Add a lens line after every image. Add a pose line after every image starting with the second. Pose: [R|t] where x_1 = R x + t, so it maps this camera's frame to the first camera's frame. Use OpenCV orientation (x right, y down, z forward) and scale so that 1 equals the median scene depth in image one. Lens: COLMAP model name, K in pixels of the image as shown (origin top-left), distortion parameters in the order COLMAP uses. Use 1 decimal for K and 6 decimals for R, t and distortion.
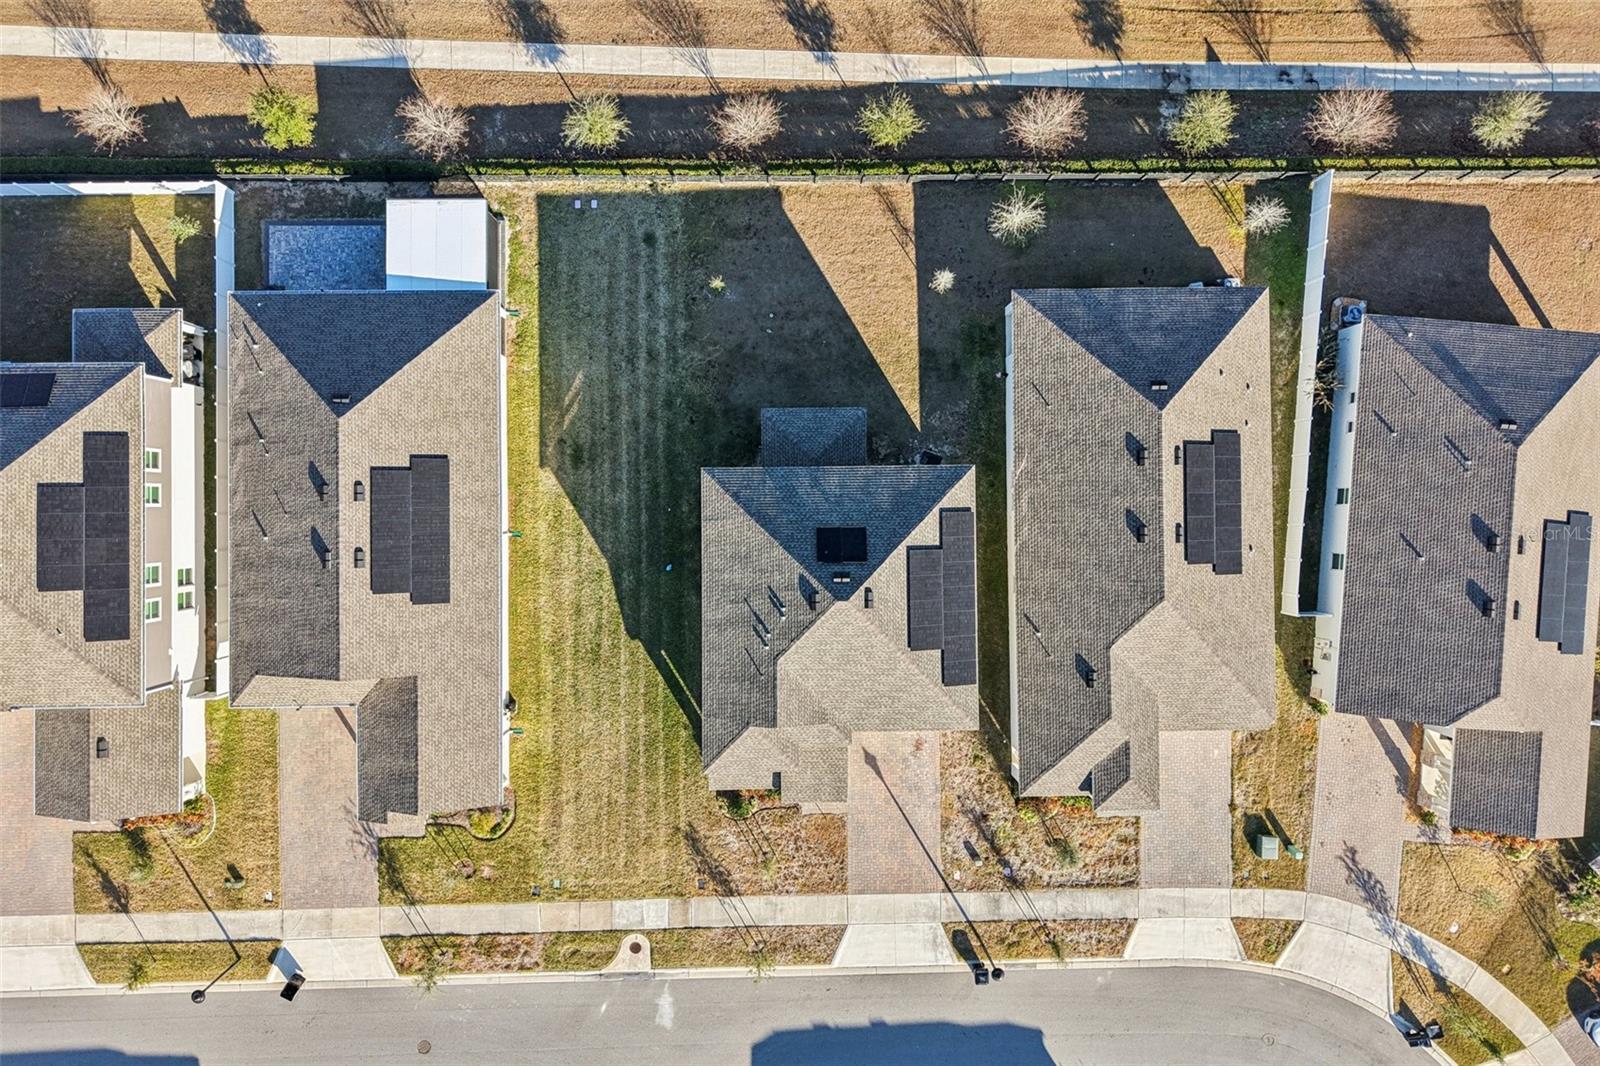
lens RADIAL K [[1067.9, 0, 802.5], [0, 1067.9, 534.7], [0, 0, 1]] dist [0.011680, -0.009902]
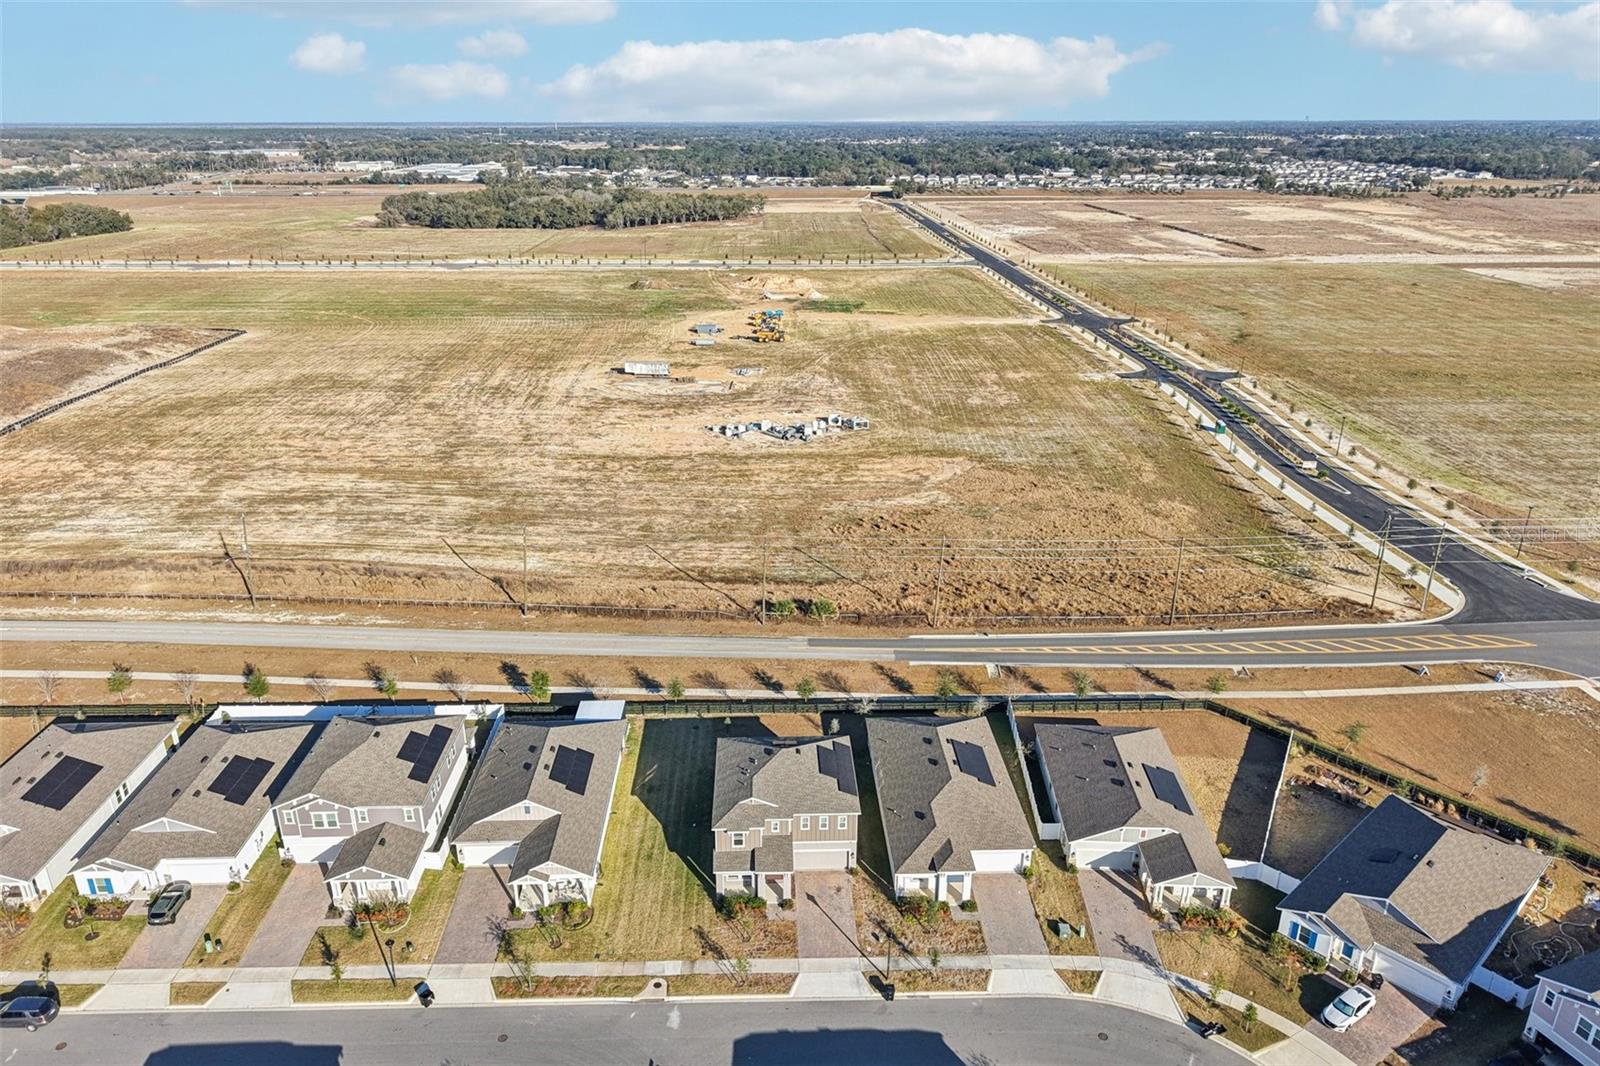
lens RADIAL K [[1067.9, 0, 794.1], [0, 1067.9, 529.2], [0, 0, 1]] dist [0.011680, -0.009902]
pose [[0.999455, -0.028835, 0.016087, 0.029383], [0.025936, 0.384086, -0.922933, 1.523305], [0.020434, 0.922847, 0.384624, -0.160183]]
